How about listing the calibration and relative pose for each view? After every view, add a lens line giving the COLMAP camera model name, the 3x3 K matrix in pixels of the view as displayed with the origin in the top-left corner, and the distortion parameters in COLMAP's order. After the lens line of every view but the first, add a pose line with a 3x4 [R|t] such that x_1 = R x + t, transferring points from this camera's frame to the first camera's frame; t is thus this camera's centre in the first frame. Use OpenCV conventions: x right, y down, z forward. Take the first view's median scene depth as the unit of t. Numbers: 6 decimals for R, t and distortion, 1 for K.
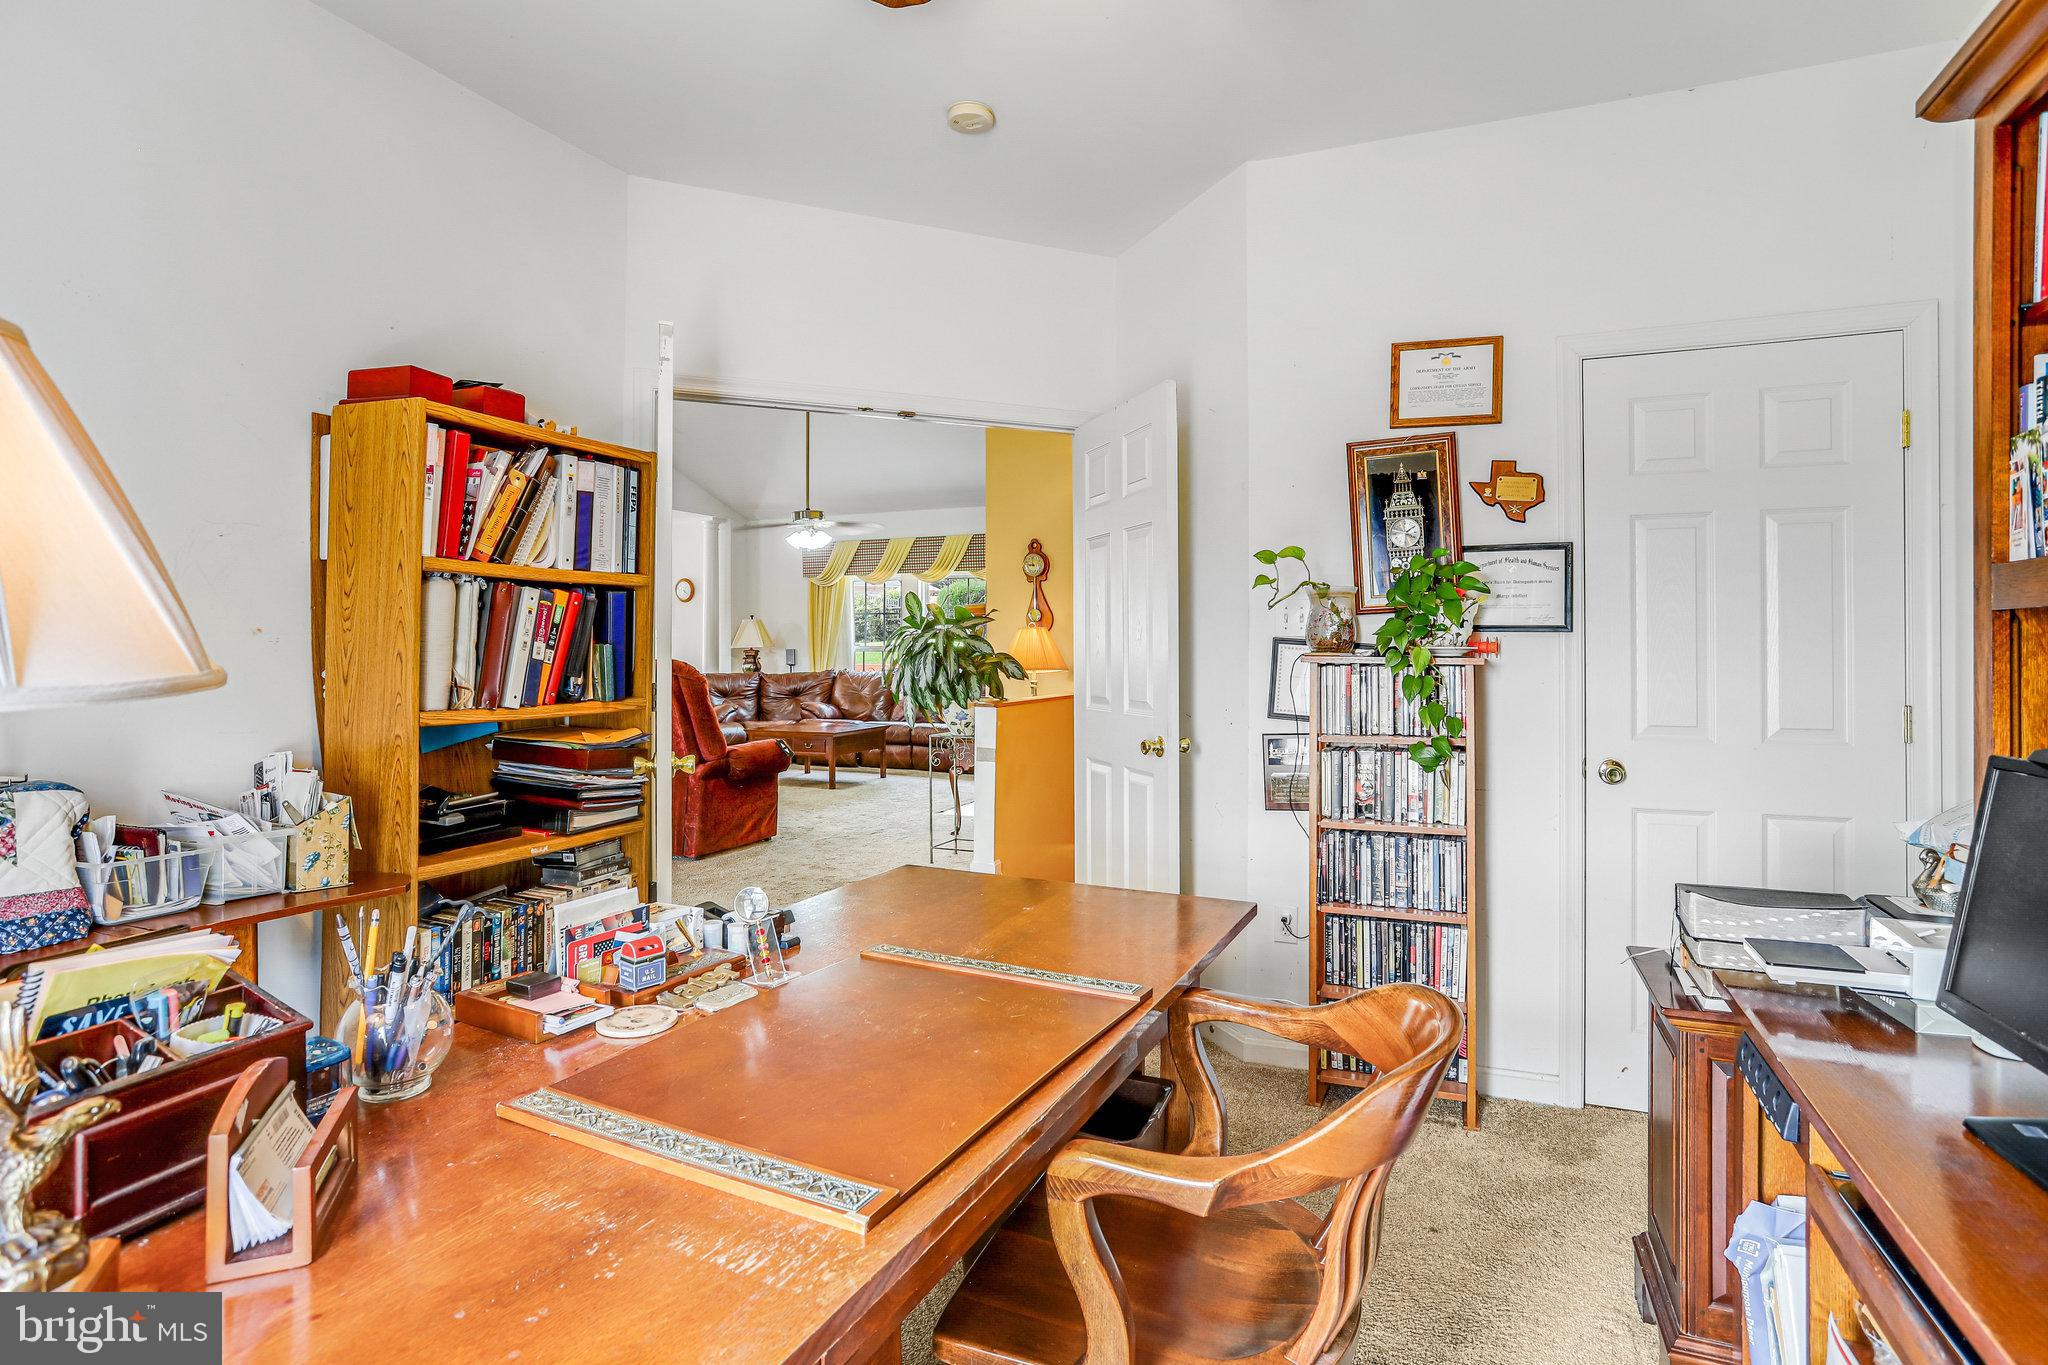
lens RADIAL K [[1027.9, 0, 1060.0], [0, 1027.9, 633.0], [0, 0, 1]] dist [-0.027010, 0.005259]
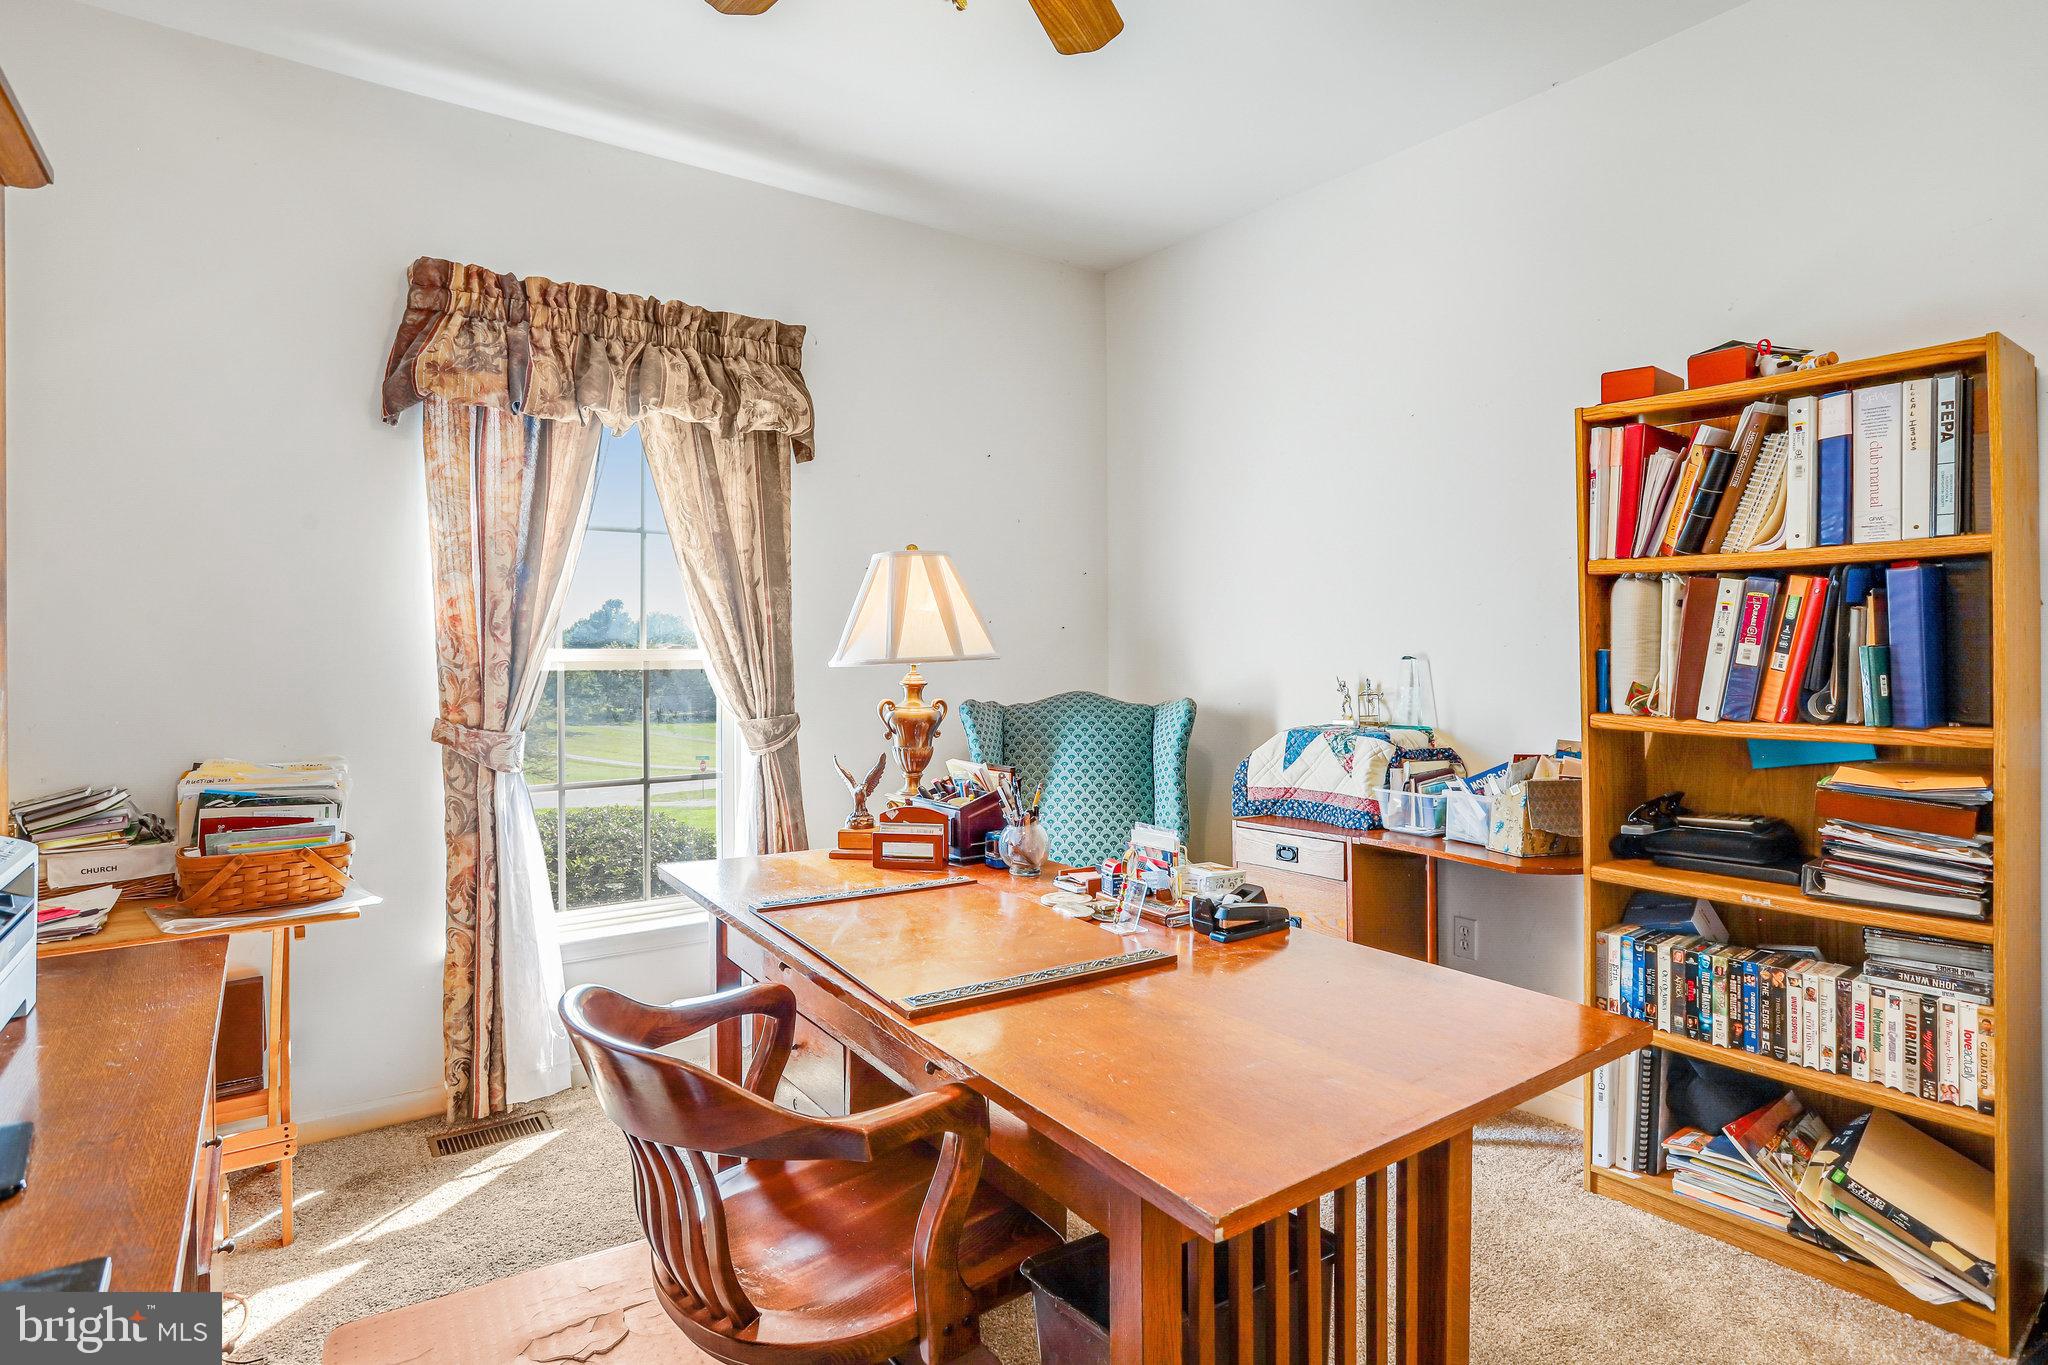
lens RADIAL K [[1027.9, 0, 1032.4], [0, 1027.9, 661.1], [0, 0, 1]] dist [-0.027010, 0.005259]
pose [[-0.523424, 0.001758, -0.852071, 0.476985], [0.010001, 0.999942, -0.004081, 0.020130], [0.852014, -0.010658, -0.523411, 0.935679]]
